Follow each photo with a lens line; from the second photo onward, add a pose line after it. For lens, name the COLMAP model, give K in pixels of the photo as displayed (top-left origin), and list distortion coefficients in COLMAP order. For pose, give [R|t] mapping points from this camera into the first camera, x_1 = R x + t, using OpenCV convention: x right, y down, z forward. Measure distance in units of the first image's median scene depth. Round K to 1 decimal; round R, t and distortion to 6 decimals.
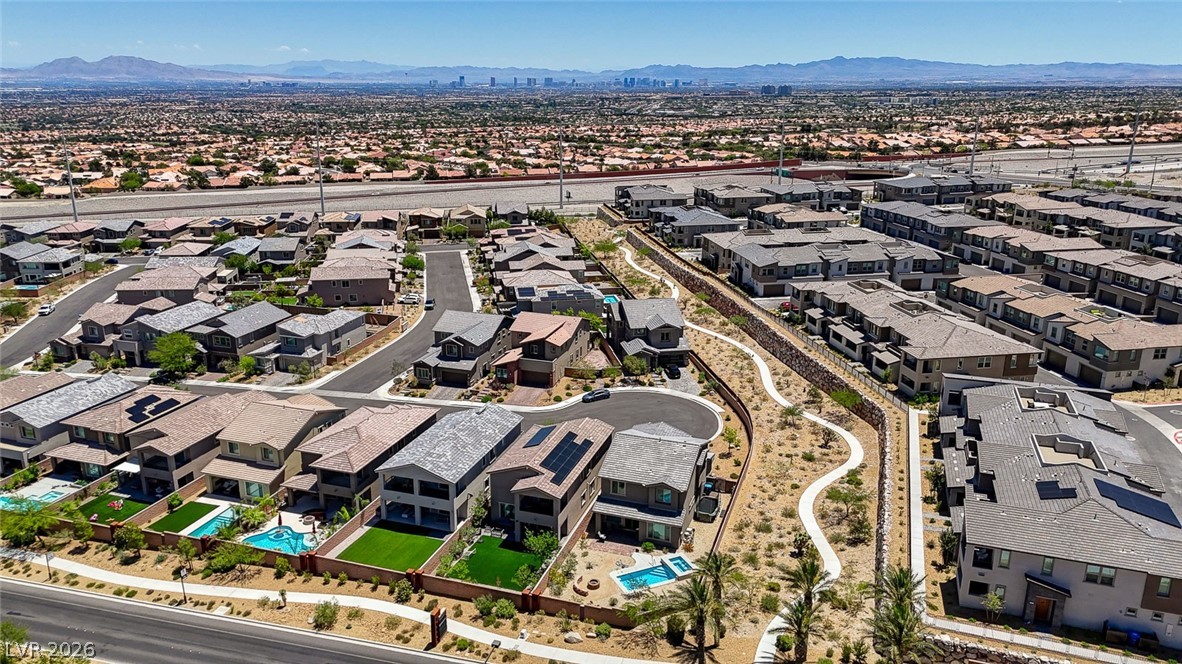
lens RADIAL K [[860.6, 0, 588.3], [0, 860.6, 331.3], [0, 0, 1]] dist [0.093363, -0.096565]
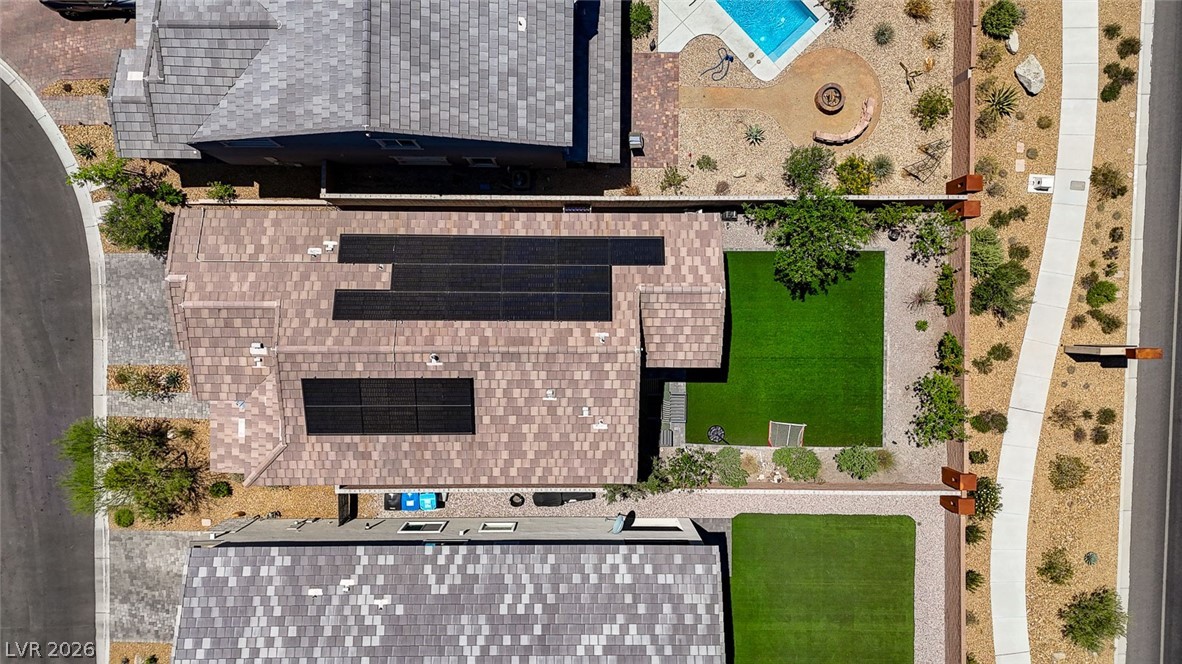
lens RADIAL K [[860.6, 0, 587.7], [0, 860.6, 334.0], [0, 0, 1]] dist [0.093363, -0.096565]
pose [[-0.320480, -0.947176, -0.012242, -0.036842], [0.266688, -0.102621, 0.958304, -0.103997], [-0.908939, 0.303853, 0.285488, 0.616353]]
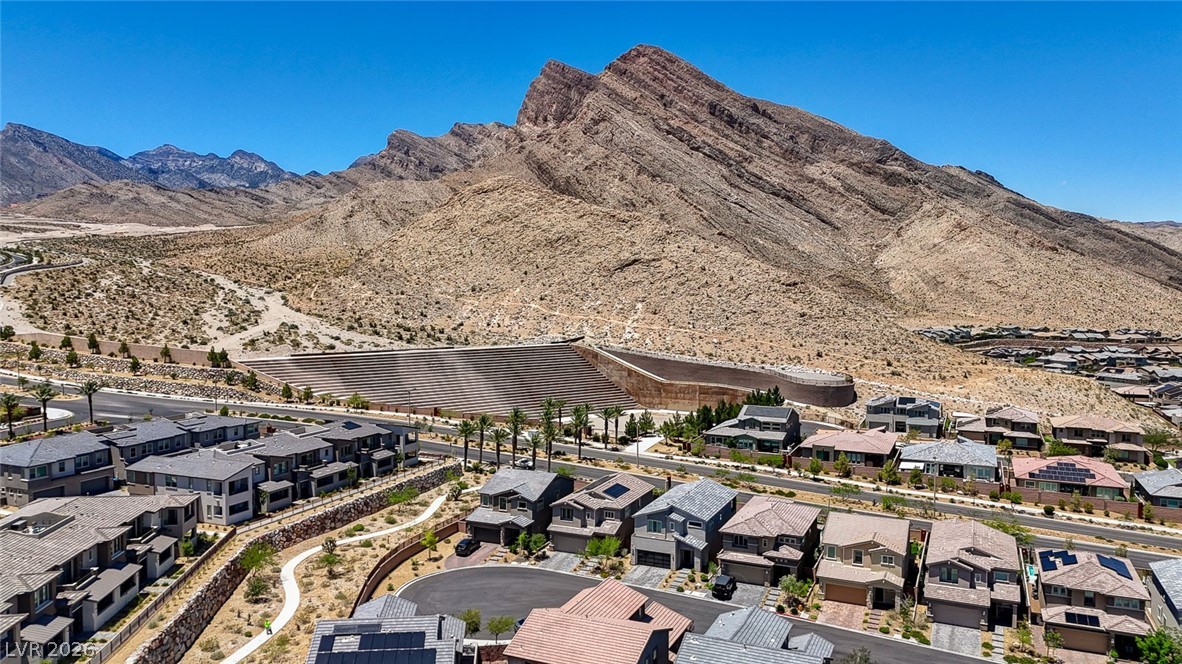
lens RADIAL K [[860.6, 0, 588.4], [0, 860.6, 327.0], [0, 0, 1]] dist [0.093363, -0.096565]
pose [[-0.995800, -0.011161, 0.090876, -0.091109], [0.020437, 0.940405, 0.339442, -0.374785], [-0.089249, 0.339873, -0.936227, 1.511913]]
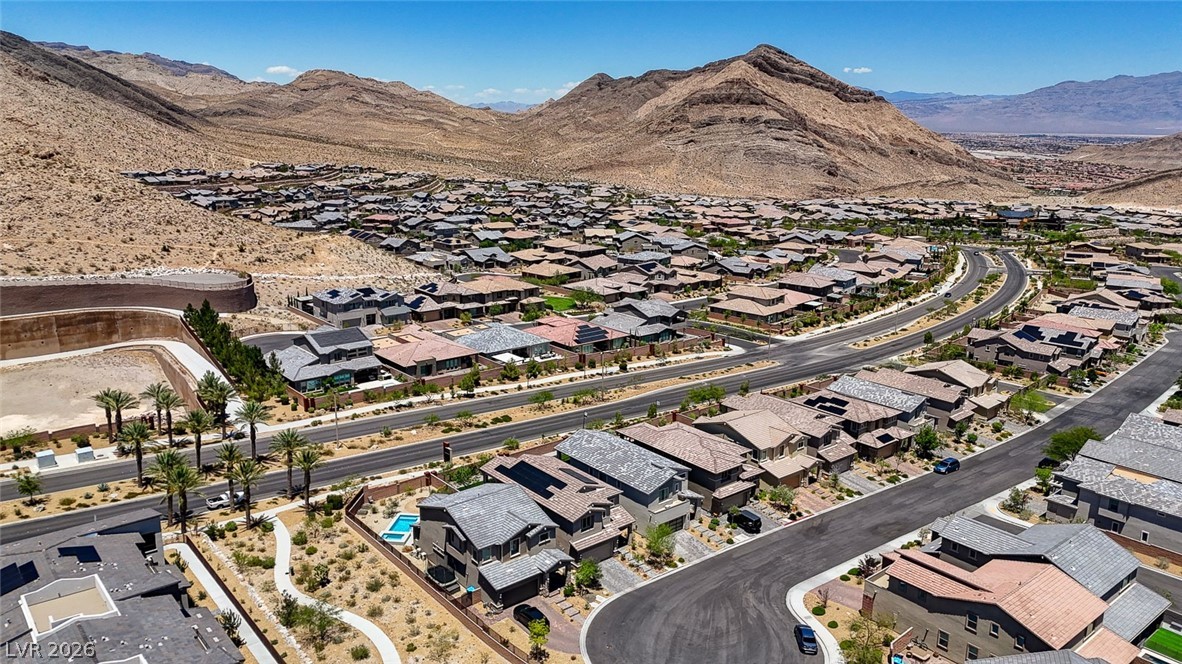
lens RADIAL K [[860.6, 0, 586.8], [0, 860.6, 329.7], [0, 0, 1]] dist [0.093363, -0.096565]
pose [[-0.523768, 0.196682, -0.828845, 0.569803], [-0.259770, 0.889761, 0.375293, -0.319882], [0.811287, 0.411876, -0.414936, 1.002681]]
